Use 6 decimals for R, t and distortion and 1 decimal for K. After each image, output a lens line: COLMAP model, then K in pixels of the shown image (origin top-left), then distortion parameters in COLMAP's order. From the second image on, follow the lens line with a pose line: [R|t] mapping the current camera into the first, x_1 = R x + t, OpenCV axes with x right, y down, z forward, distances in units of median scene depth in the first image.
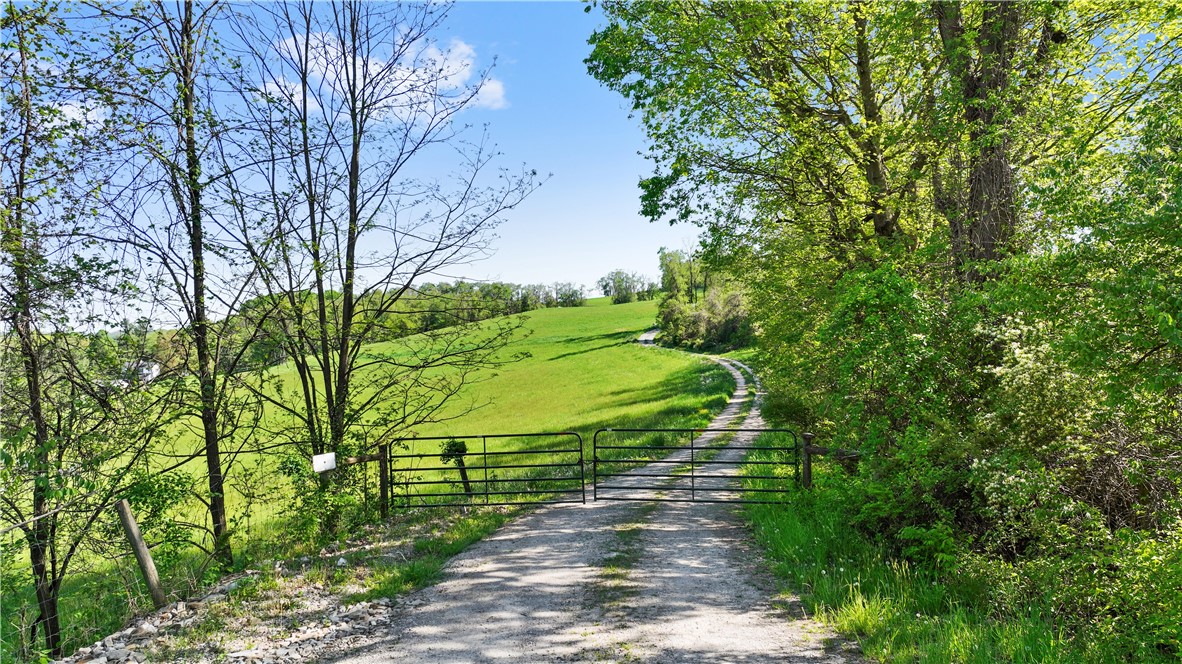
lens RADIAL K [[822.4, 0, 590.5], [0, 822.4, 332.9], [0, 0, 1]] dist [0.004295, 0.013550]
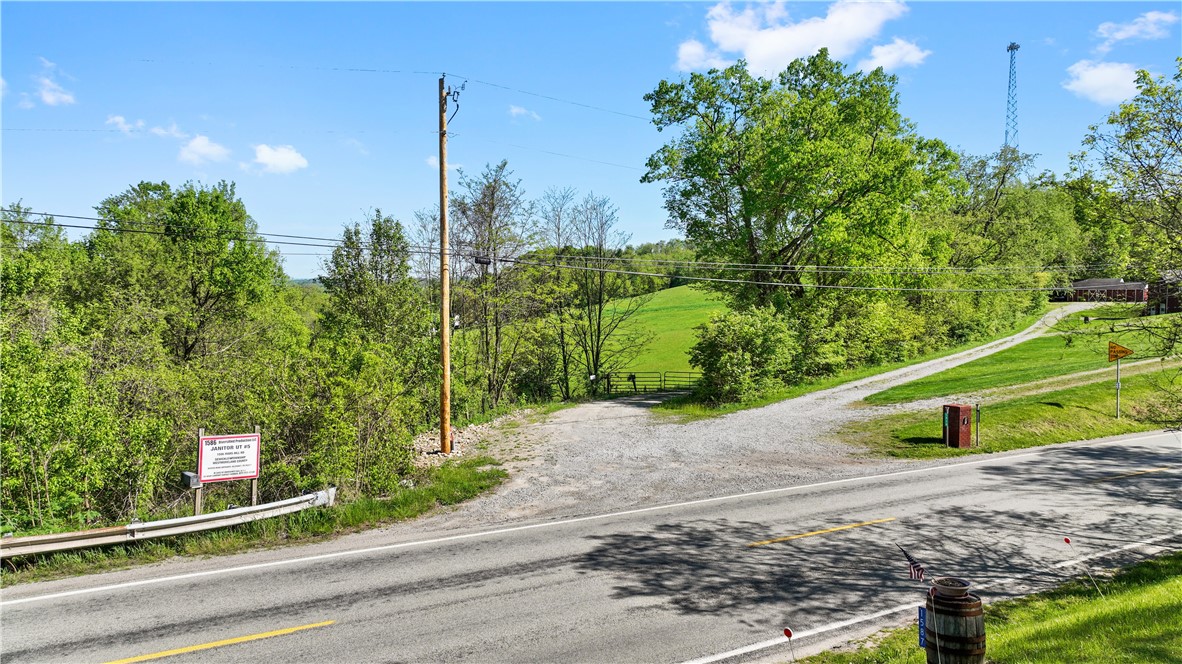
lens RADIAL K [[822.4, 0, 592.8], [0, 822.4, 333.0], [0, 0, 1]] dist [0.004295, 0.013550]
pose [[0.954972, 0.014393, -0.296347, 0.727558], [0.004972, 0.997906, 0.064489, -0.268260], [0.296654, -0.063058, 0.952901, -2.369143]]
